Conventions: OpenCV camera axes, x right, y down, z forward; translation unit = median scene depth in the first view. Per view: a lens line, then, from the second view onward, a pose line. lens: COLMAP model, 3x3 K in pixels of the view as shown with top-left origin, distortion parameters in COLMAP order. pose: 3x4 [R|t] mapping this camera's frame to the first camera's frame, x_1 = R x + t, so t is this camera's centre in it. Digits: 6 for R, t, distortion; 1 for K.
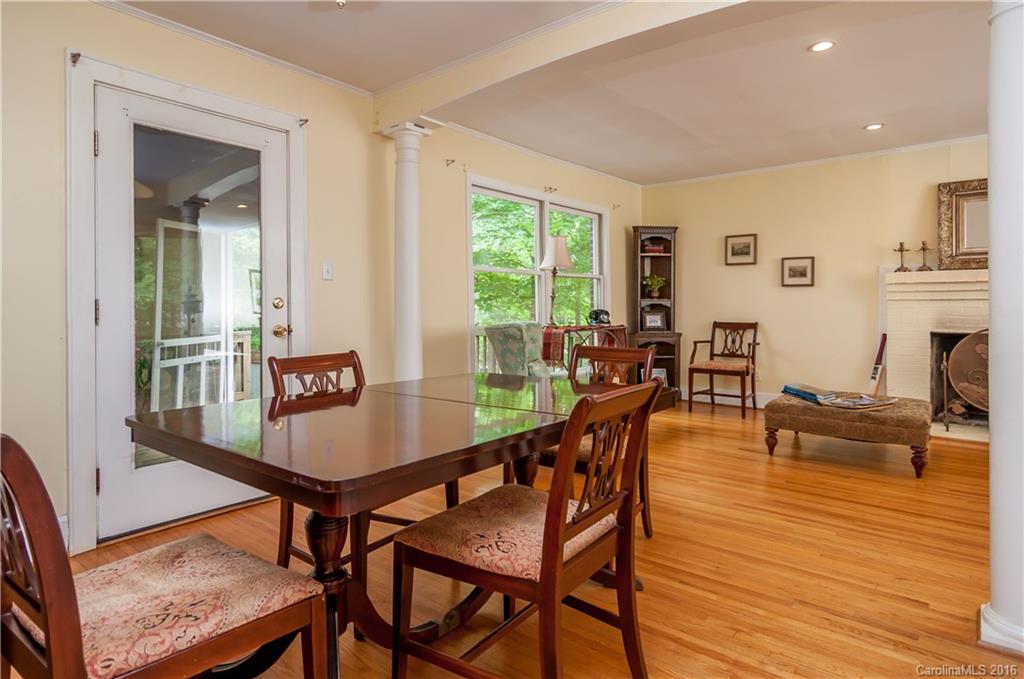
lens RADIAL K [[559.0, 0, 518.2], [0, 559.0, 335.6], [0, 0, 1]] dist [-0.004680, 0.002234]
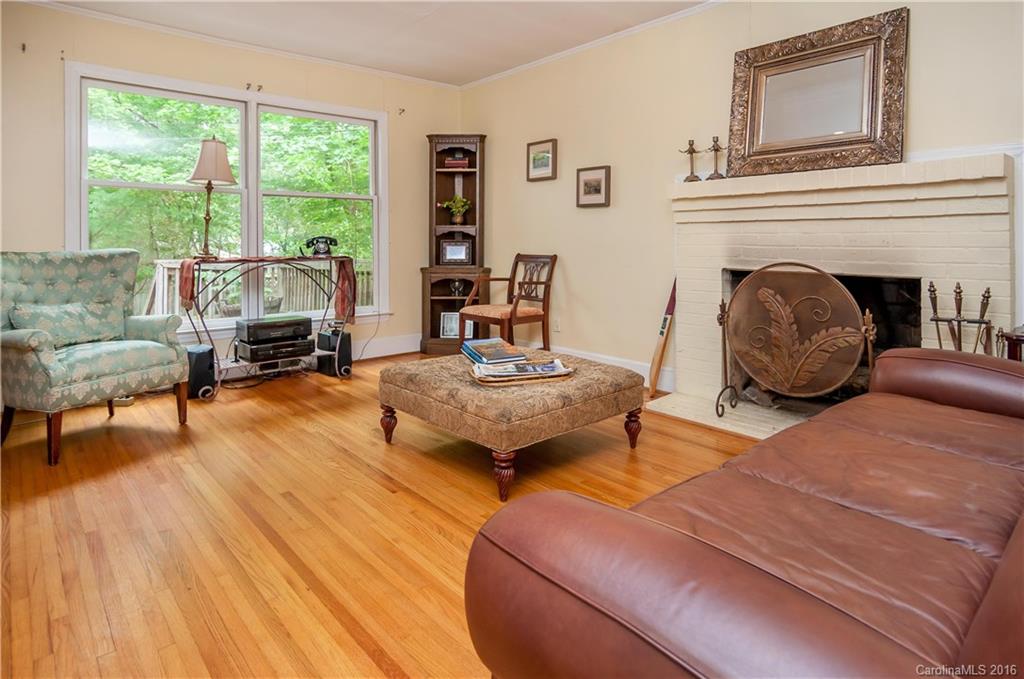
lens RADIAL K [[559.0, 0, 559.5], [0, 559.0, 266.1], [0, 0, 1]] dist [-0.004680, 0.002234]
pose [[0.990045, 0.006343, -0.140608, 0.540613], [-0.007625, 0.999934, -0.008583, -0.001840], [0.140544, 0.009570, 0.990028, 0.246416]]
